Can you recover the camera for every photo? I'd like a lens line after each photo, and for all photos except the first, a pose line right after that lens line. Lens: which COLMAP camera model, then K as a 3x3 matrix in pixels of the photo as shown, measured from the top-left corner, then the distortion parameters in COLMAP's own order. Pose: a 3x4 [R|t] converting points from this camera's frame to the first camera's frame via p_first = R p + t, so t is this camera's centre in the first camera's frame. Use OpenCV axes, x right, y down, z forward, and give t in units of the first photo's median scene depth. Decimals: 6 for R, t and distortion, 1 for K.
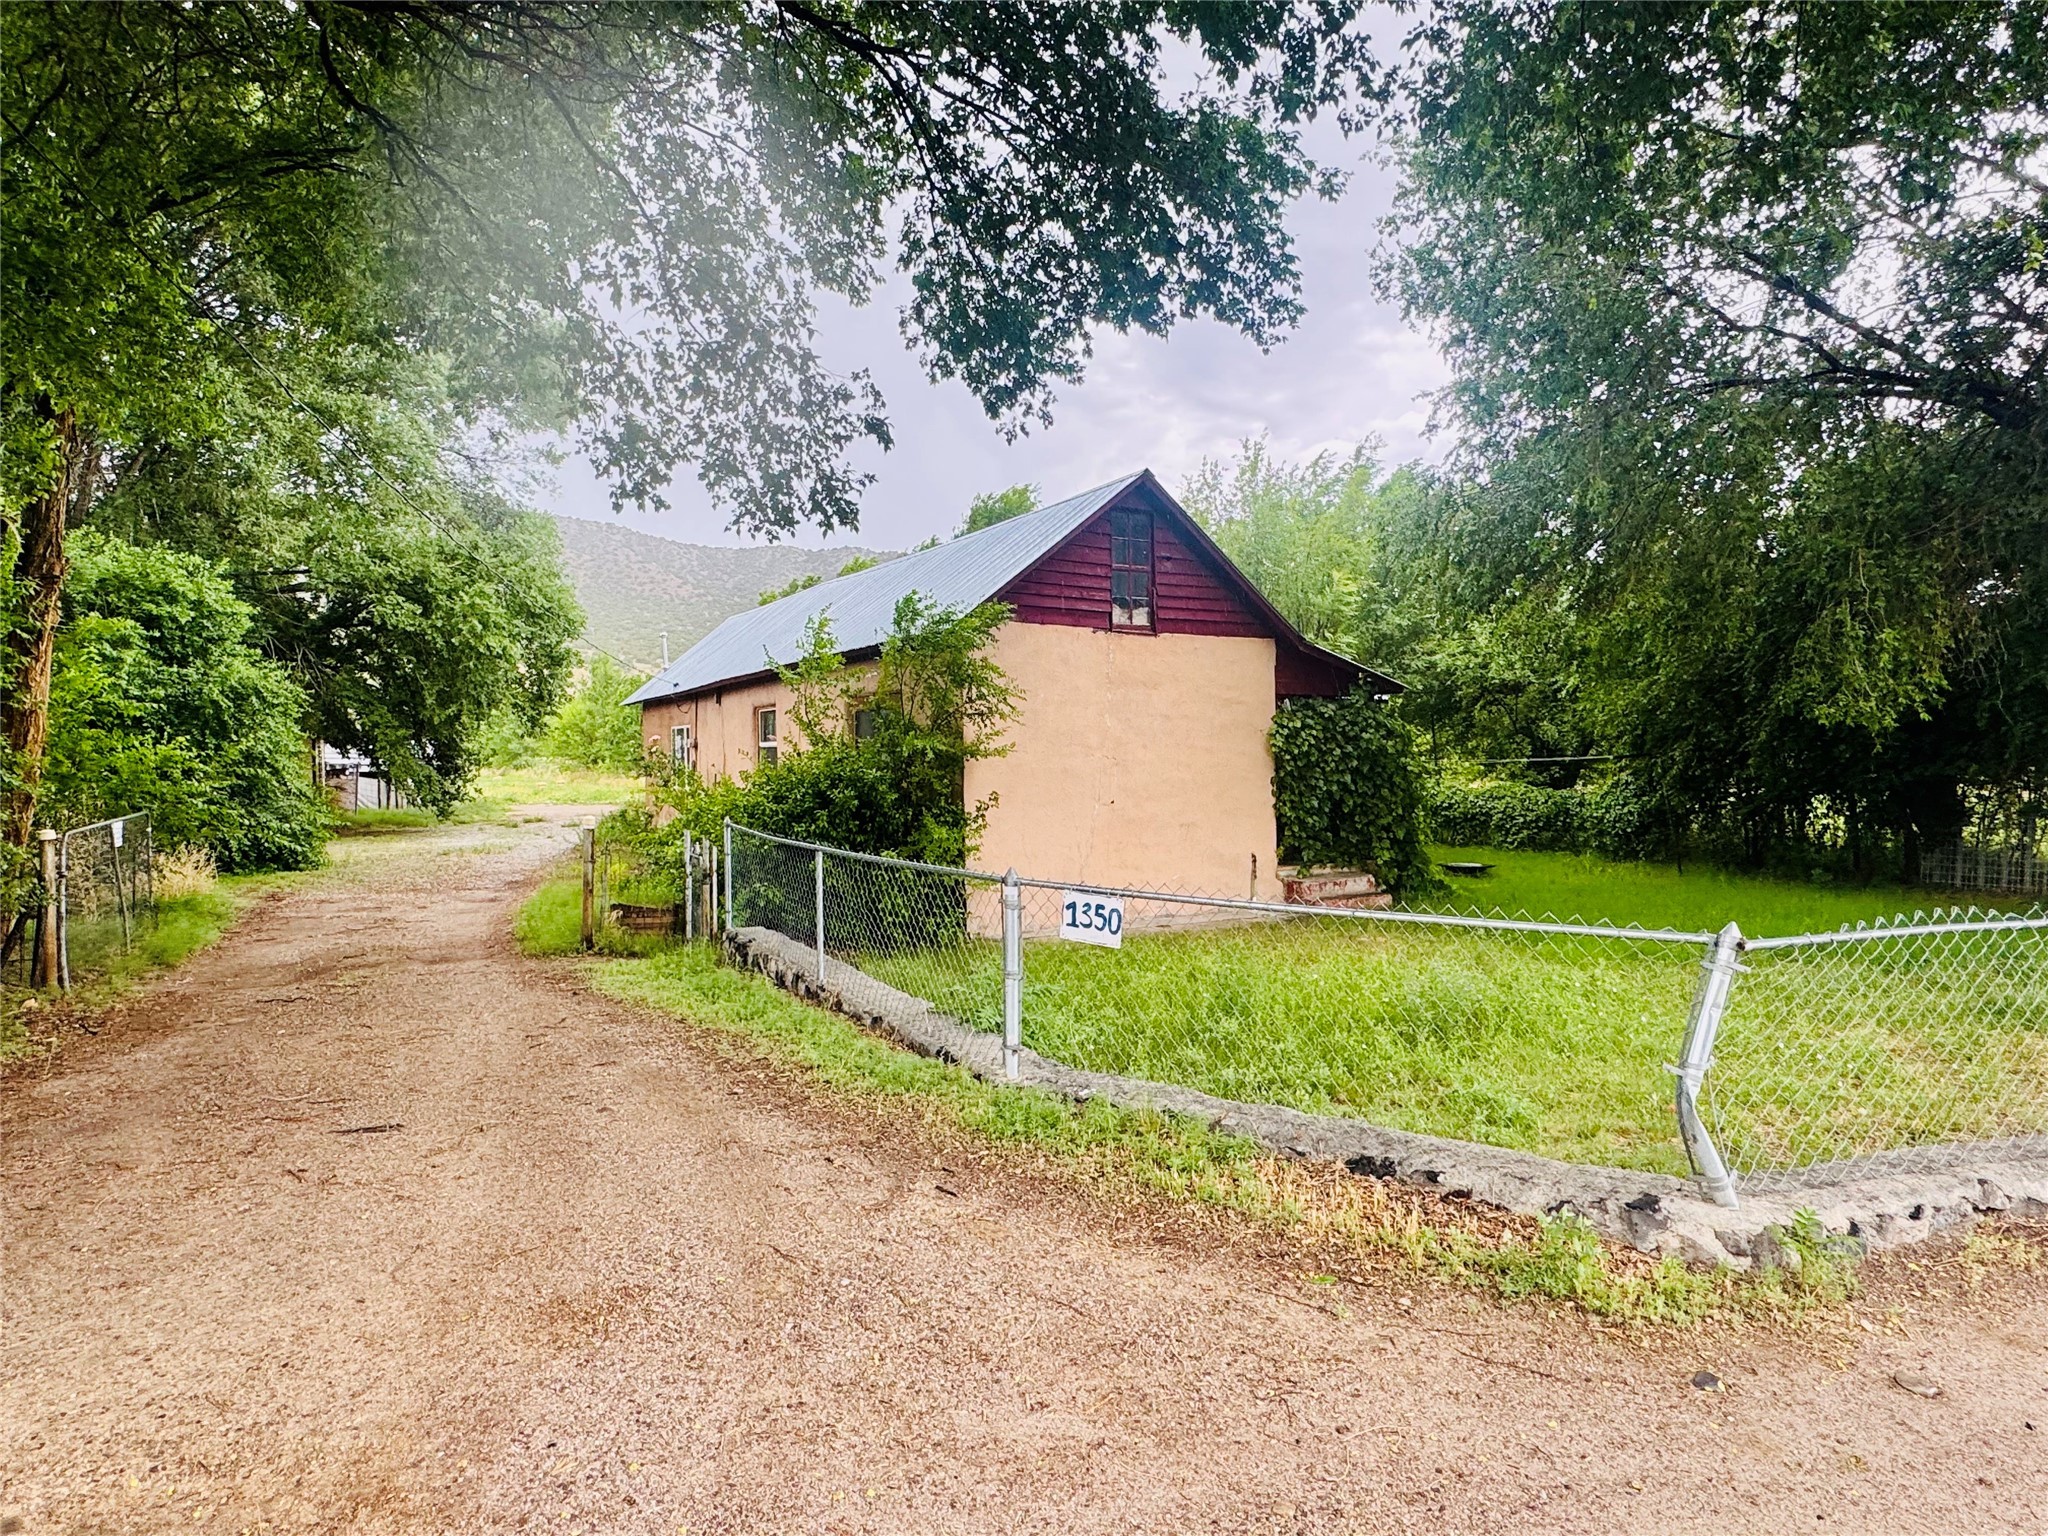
lens RADIAL K [[1161.9, 0, 1020.7], [0, 1161.9, 773.3], [0, 0, 1]] dist [-0.002276, 0.001826]
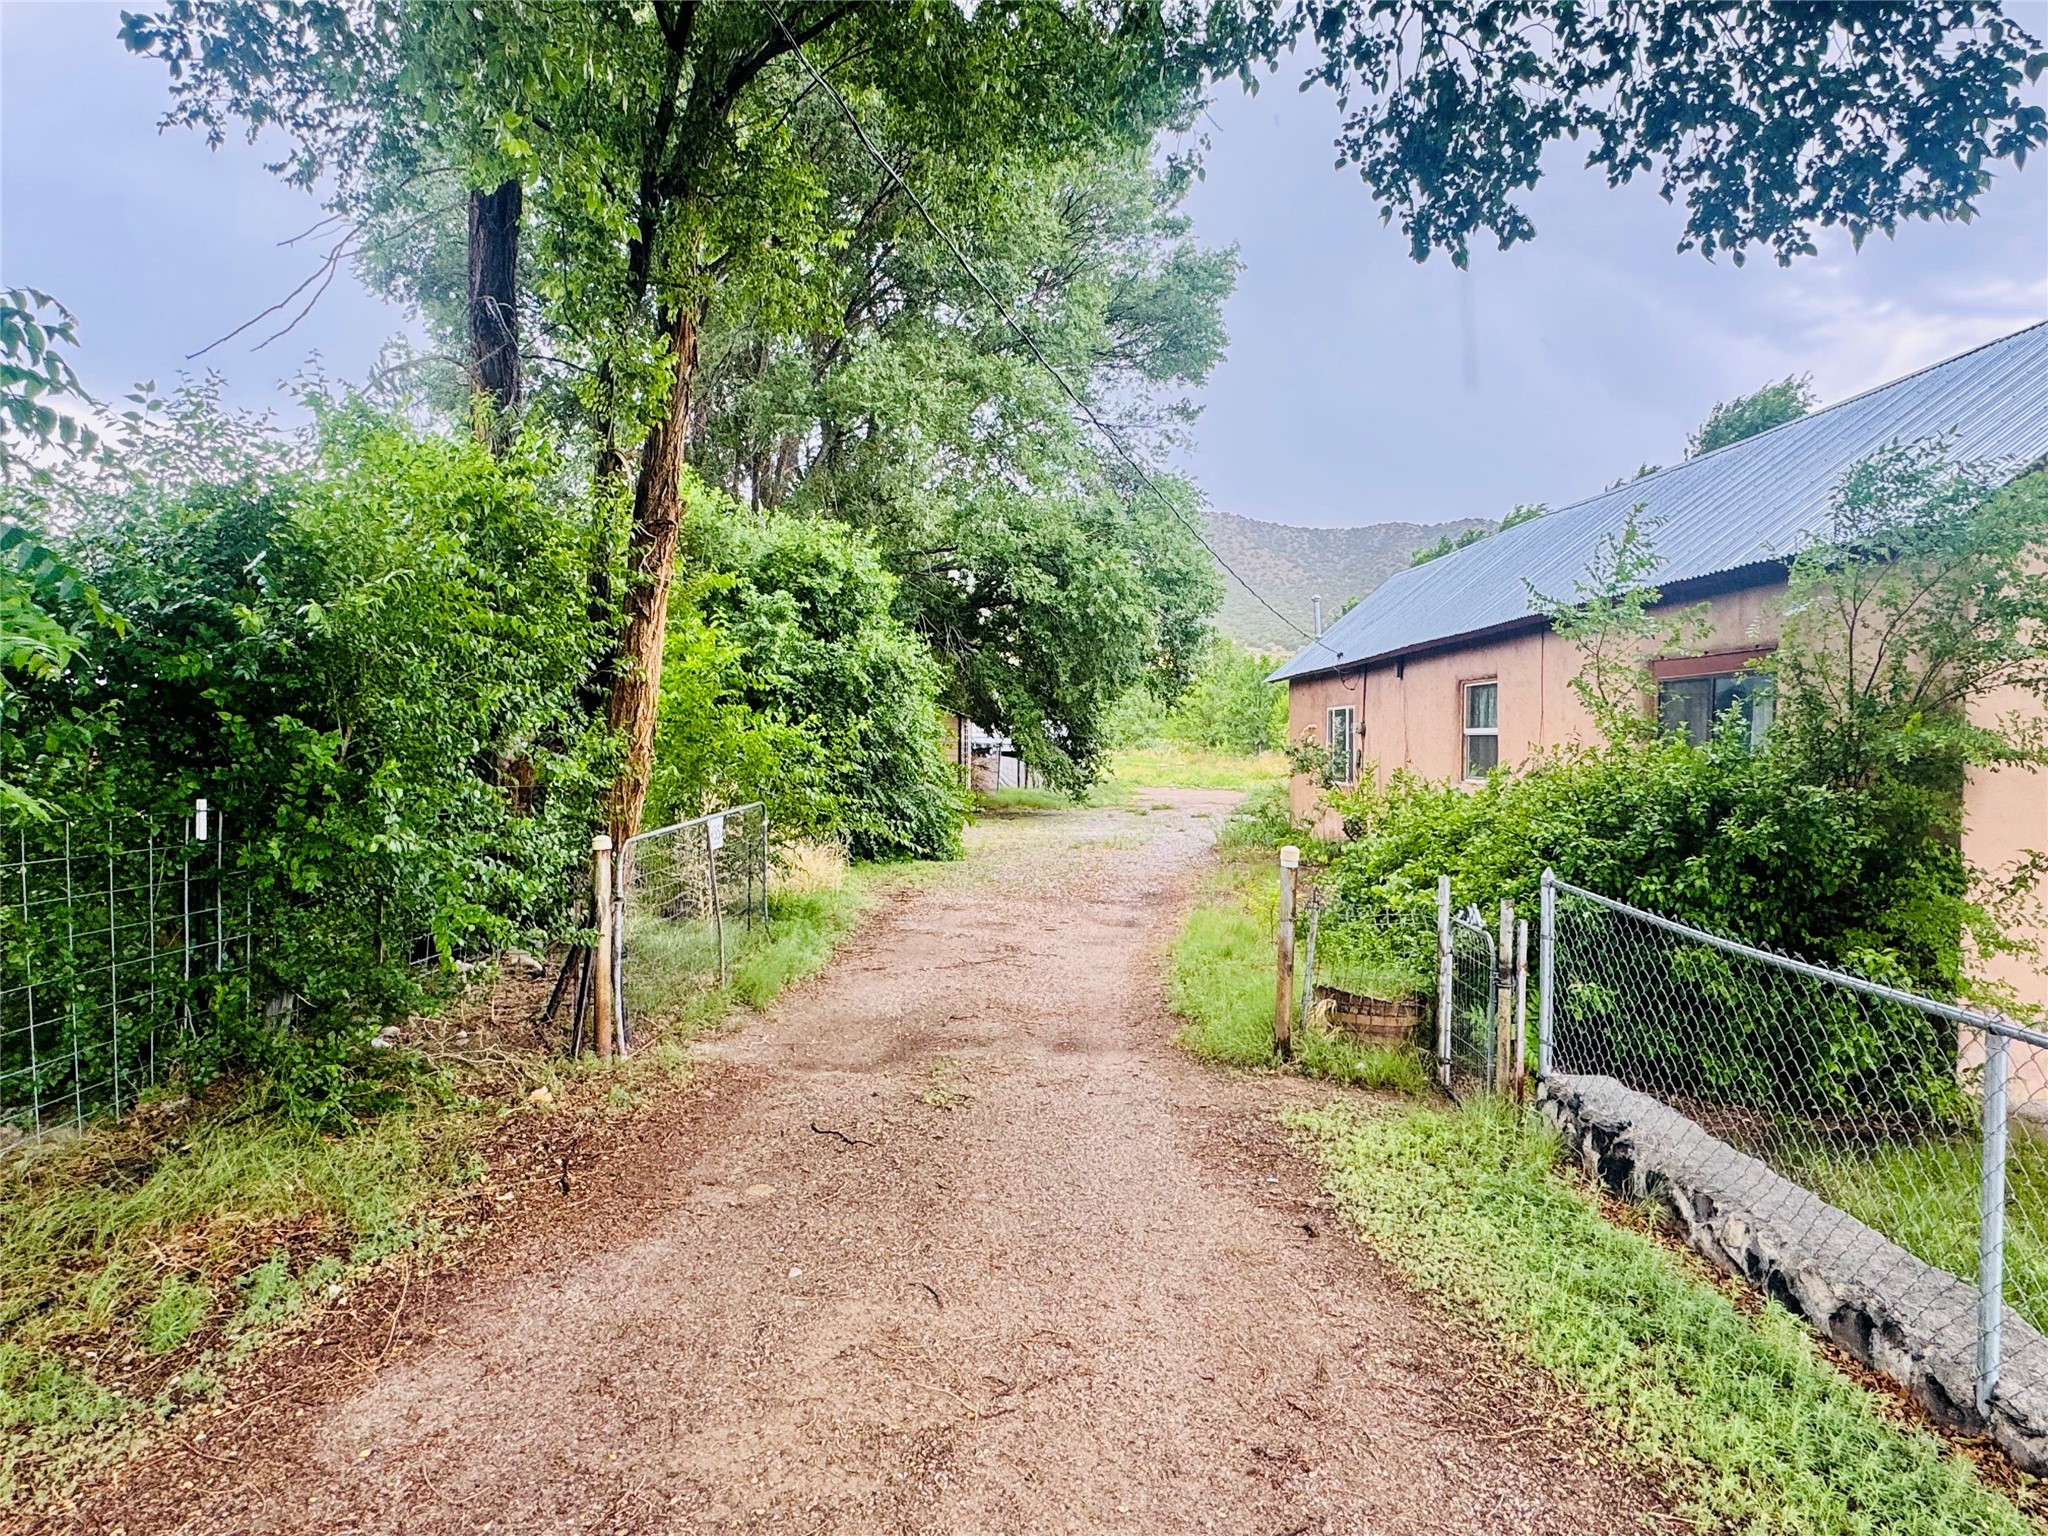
lens RADIAL K [[1124.8, 0, 1004.0], [0, 1124.8, 745.4], [0, 0, 1]] dist [-0.025973, -0.000196]
pose [[0.866655, 0.019984, -0.498507, -0.153853], [-0.024363, 0.999701, -0.002279, -0.008863], [0.498312, 0.014120, 0.866883, 0.301107]]
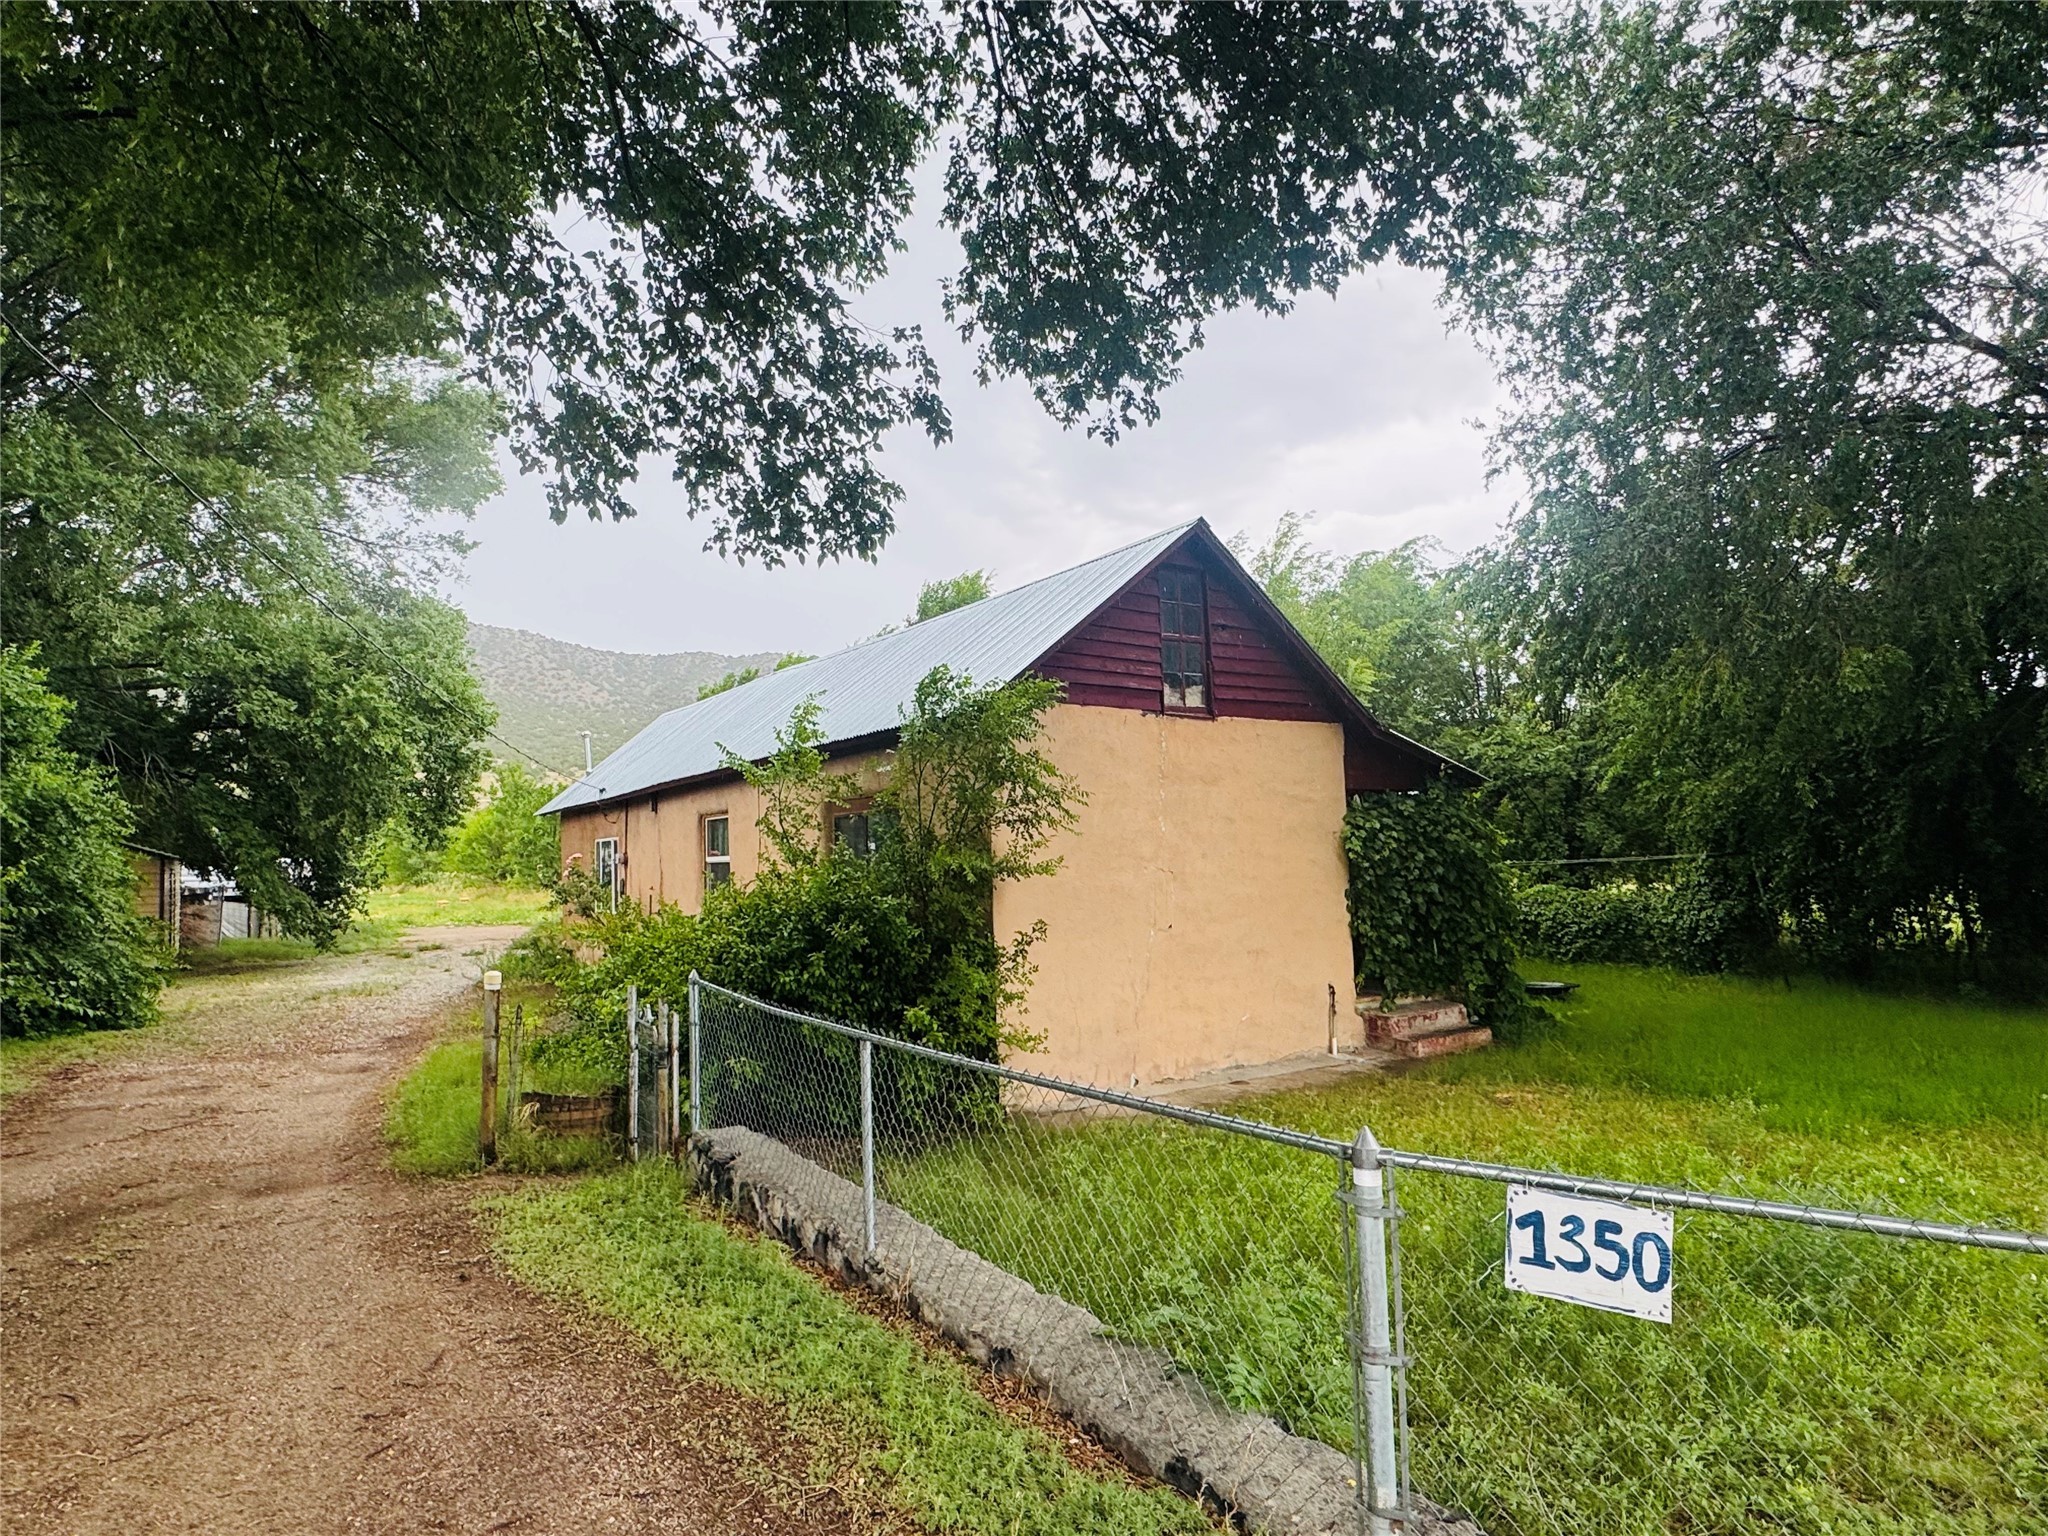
lens RADIAL K [[1148.2, 0, 1019.9], [0, 1148.2, 772.9], [0, 0, 1]] dist [-0.006910, 0.000371]
pose [[0.997261, -0.013241, 0.072772, -0.074498], [0.019681, 0.995882, -0.088500, -0.011731], [-0.071301, 0.089690, 0.993414, 0.201212]]
